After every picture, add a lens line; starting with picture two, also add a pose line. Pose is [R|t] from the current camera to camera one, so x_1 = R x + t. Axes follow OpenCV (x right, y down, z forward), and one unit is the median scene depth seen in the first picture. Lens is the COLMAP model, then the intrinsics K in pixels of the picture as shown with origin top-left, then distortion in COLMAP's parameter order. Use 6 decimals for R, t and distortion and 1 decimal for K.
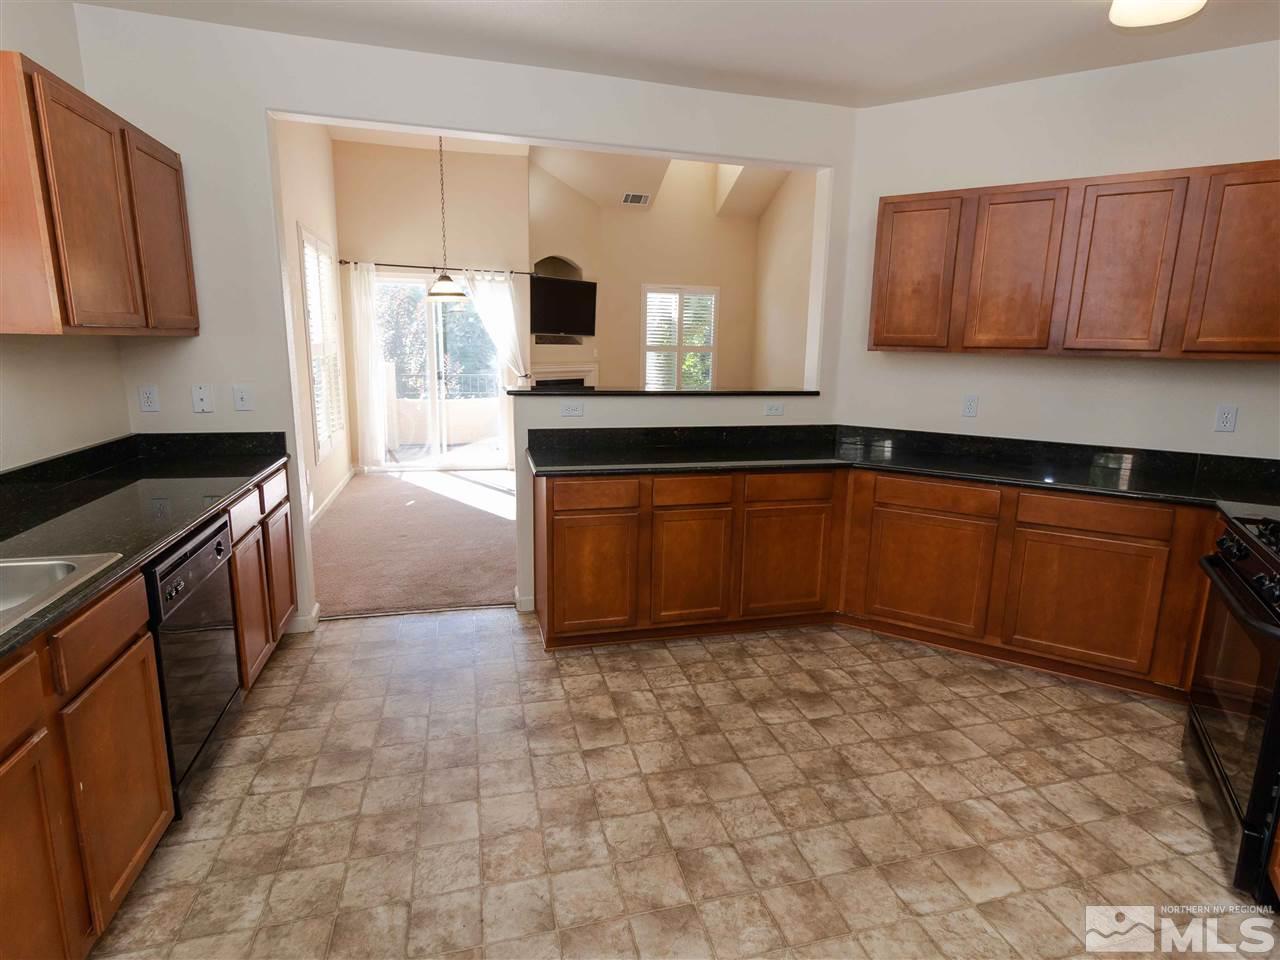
lens RADIAL K [[663.2, 0, 640.0], [0, 663.2, 480.0], [0, 0, 1]] dist [-0.002110, -0.000136]
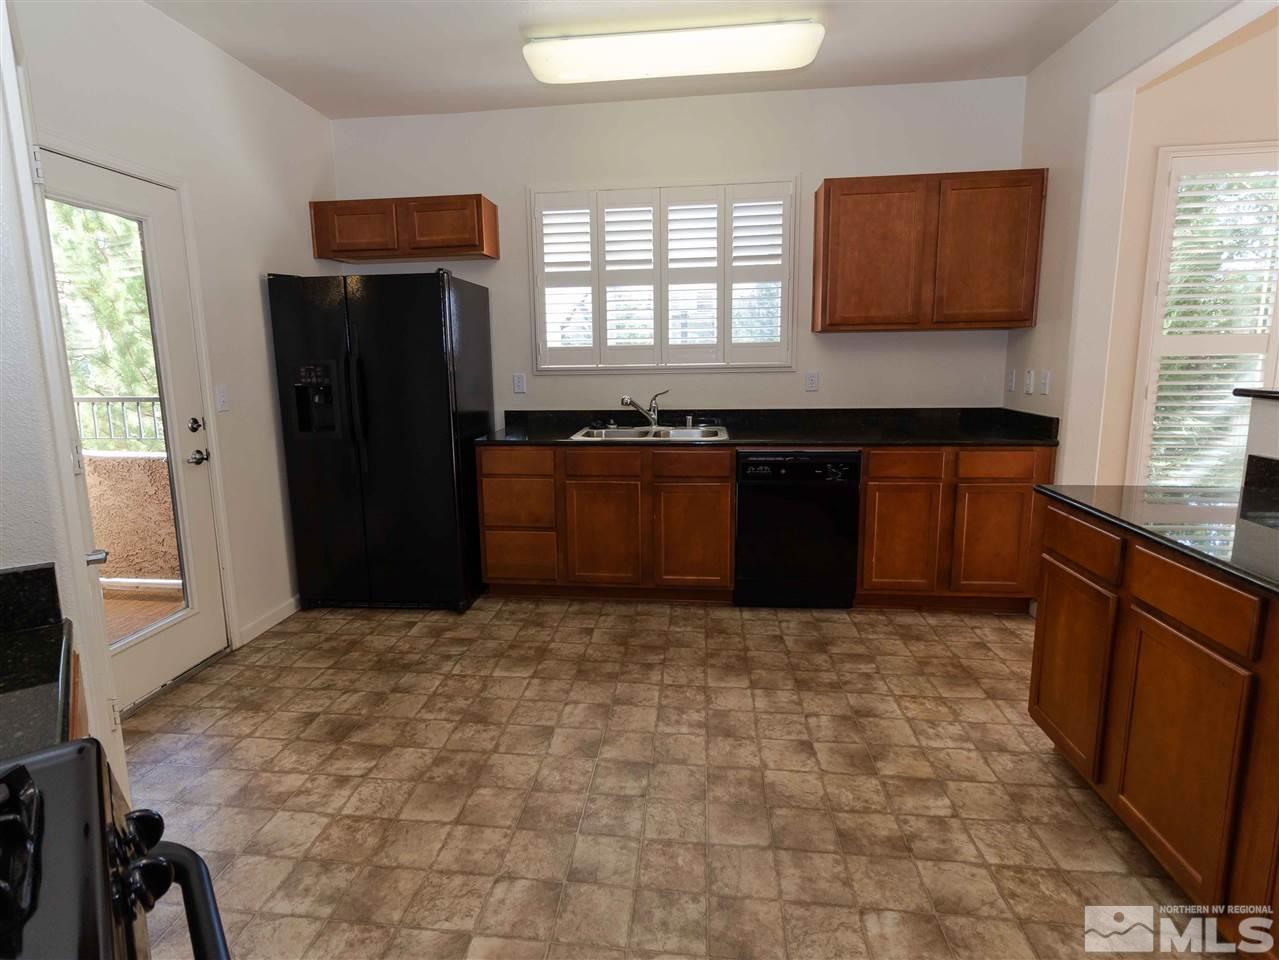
lens RADIAL K [[690.6, 0, 620.3], [0, 690.6, 468.8], [0, 0, 1]] dist [-0.001823, 0.000433]
pose [[-0.371161, 0.138667, -0.918156, 0.962324], [-0.180918, 0.959038, 0.217977, -0.150805], [0.910774, 0.247015, -0.330870, 1.076475]]
